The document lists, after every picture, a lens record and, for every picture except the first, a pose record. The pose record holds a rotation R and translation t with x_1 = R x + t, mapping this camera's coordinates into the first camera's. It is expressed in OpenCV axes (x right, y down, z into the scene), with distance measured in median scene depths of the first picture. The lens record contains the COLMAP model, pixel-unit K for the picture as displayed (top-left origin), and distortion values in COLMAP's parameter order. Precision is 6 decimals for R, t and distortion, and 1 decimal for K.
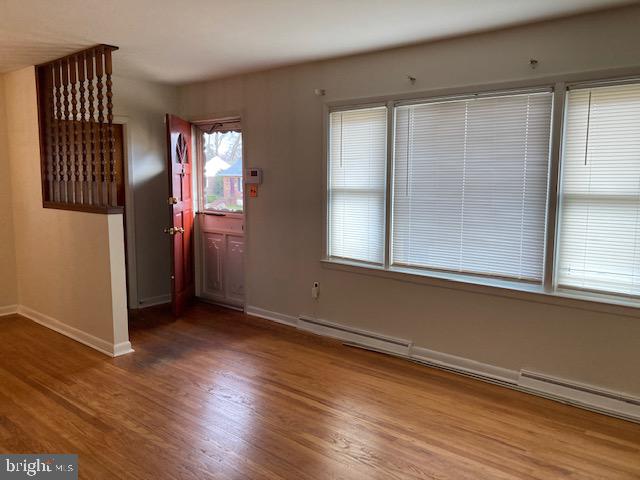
lens RADIAL K [[518.4, 0, 316.9], [0, 518.4, 237.9], [0, 0, 1]] dist [0.047762, -0.058207]
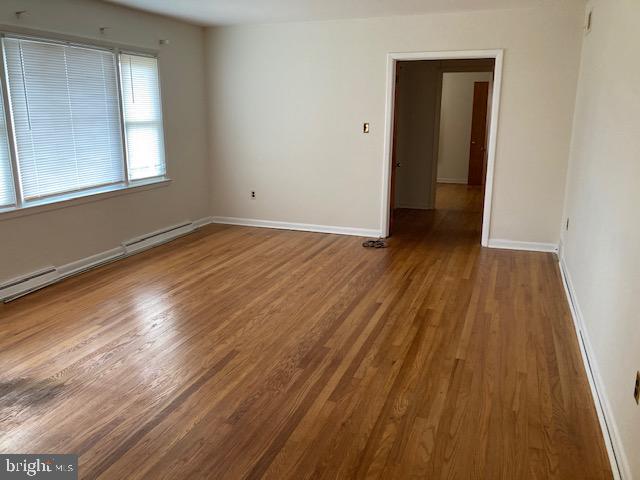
lens RADIAL K [[518.4, 0, 316.9], [0, 518.4, 237.9], [0, 0, 1]] dist [0.047762, -0.058207]
pose [[-0.336197, -0.231454, 0.912908, -1.057704], [0.110767, 0.952886, 0.282382, -0.111210], [-0.935255, 0.196056, -0.294720, 0.847467]]
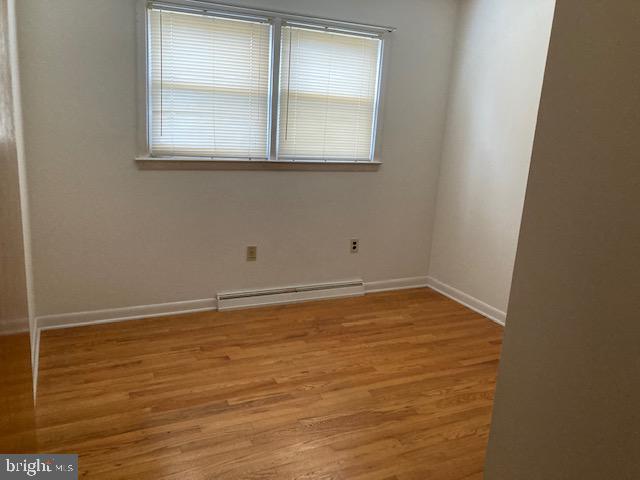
lens RADIAL K [[539.2, 0, 320.7], [0, 539.2, 262.5], [0, 0, 1]] dist [0.049781, -0.002013]
pose [[0.404875, -0.230113, 0.884943, -0.855701], [0.057178, 0.972293, 0.226666, -0.089060], [-0.912583, -0.041172, 0.406814, 0.679169]]
